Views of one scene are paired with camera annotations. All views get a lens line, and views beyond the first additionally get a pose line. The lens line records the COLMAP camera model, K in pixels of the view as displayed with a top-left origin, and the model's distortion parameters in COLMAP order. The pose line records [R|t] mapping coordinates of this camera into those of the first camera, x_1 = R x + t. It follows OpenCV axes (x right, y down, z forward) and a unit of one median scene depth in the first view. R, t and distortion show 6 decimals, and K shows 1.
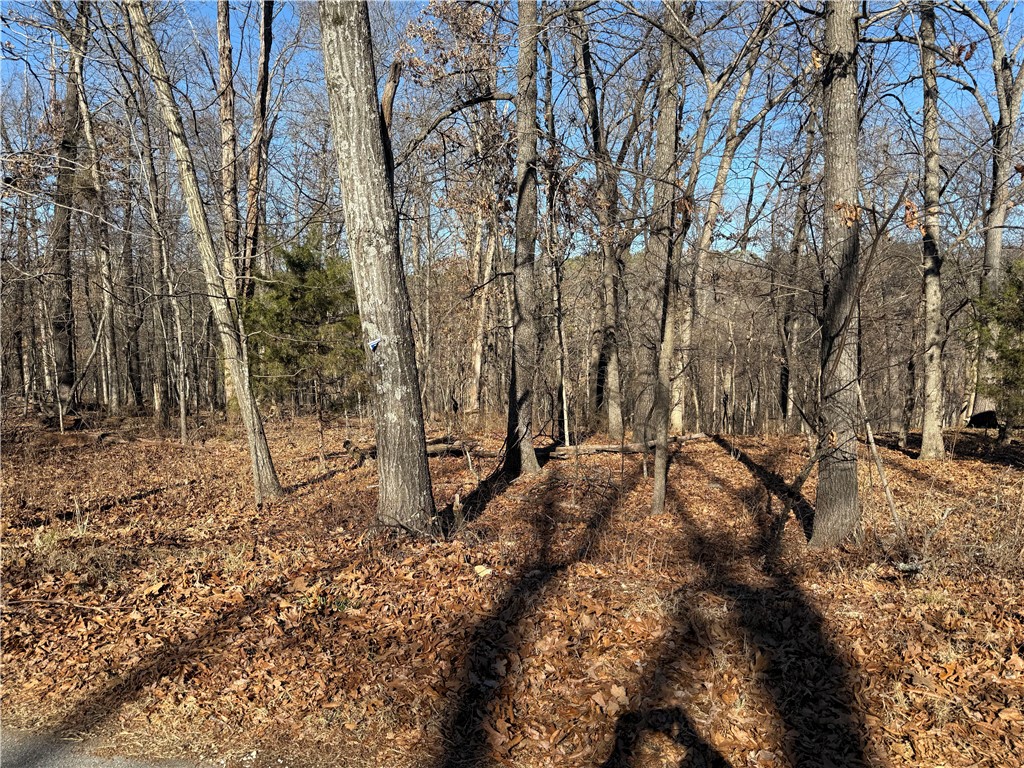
lens RADIAL K [[733.8, 0, 509.9], [0, 733.8, 392.8], [0, 0, 1]] dist [0.062811, -0.079634]
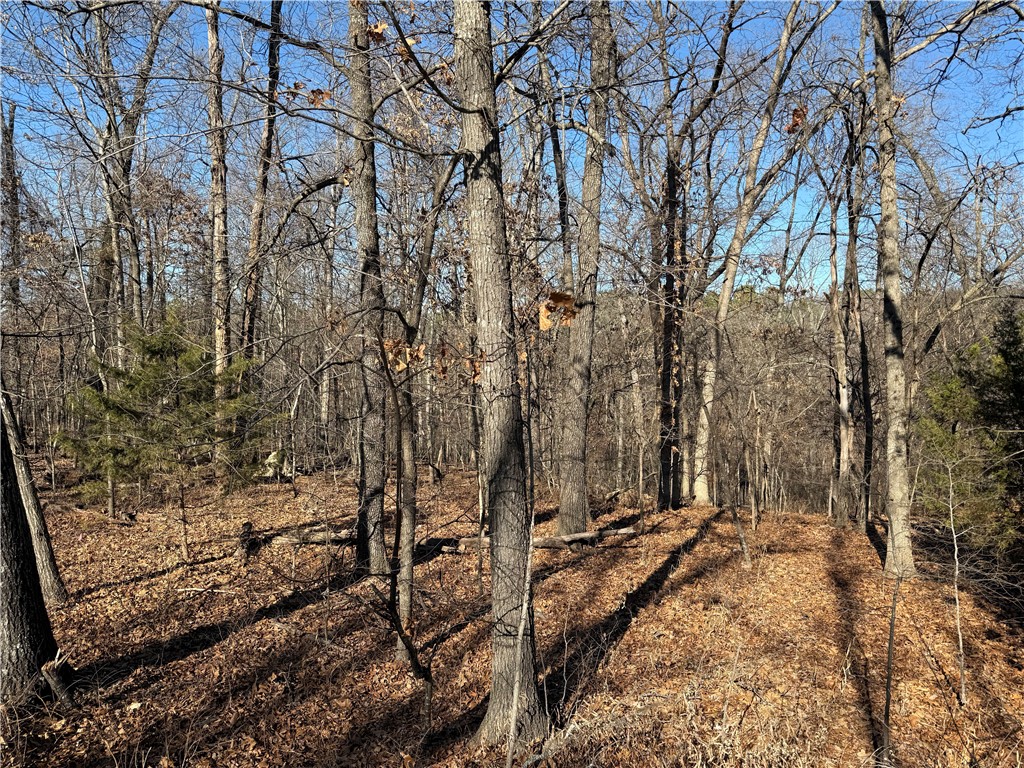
lens RADIAL K [[733.8, 0, 510.7], [0, 733.8, 375.0], [0, 0, 1]] dist [0.062811, -0.079634]
pose [[0.983508, 0.010888, -0.180538, 0.291720], [-0.024289, 0.997096, -0.072183, -0.065397], [0.179228, 0.075377, 0.980916, 0.091998]]
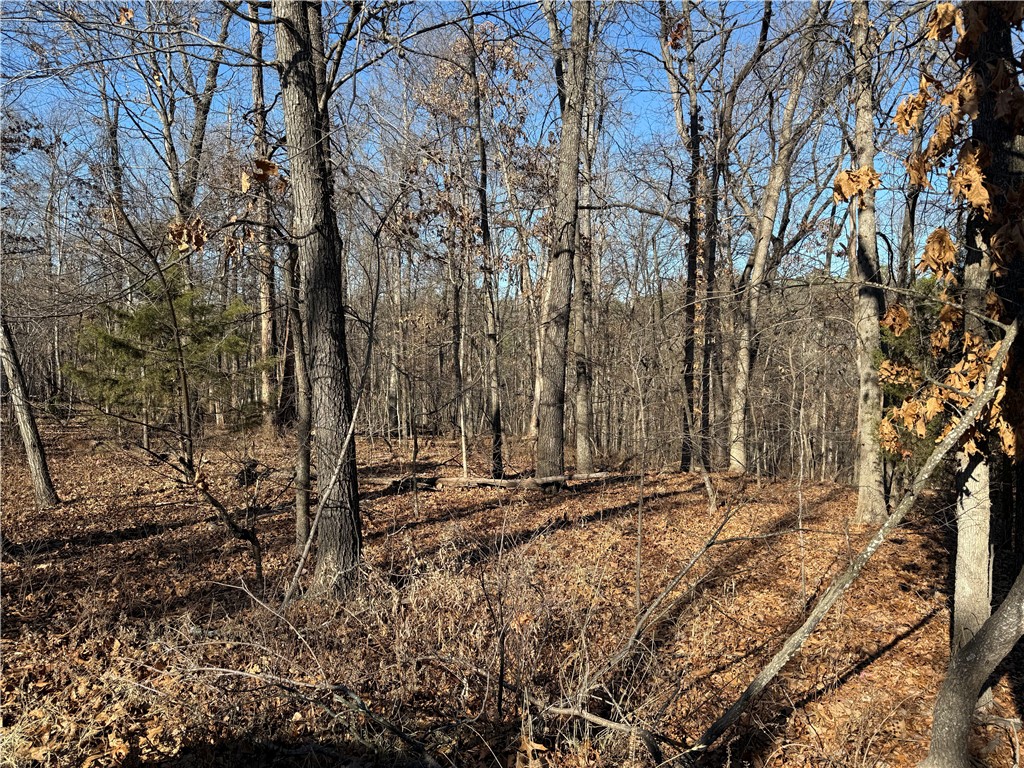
lens RADIAL K [[733.8, 0, 514.1], [0, 733.8, 373.6], [0, 0, 1]] dist [0.062811, -0.079634]
pose [[0.945398, 0.016379, -0.325506, 0.466045], [-0.036982, 0.997677, -0.057208, -0.012396], [0.323813, 0.066122, 0.943808, 0.110928]]
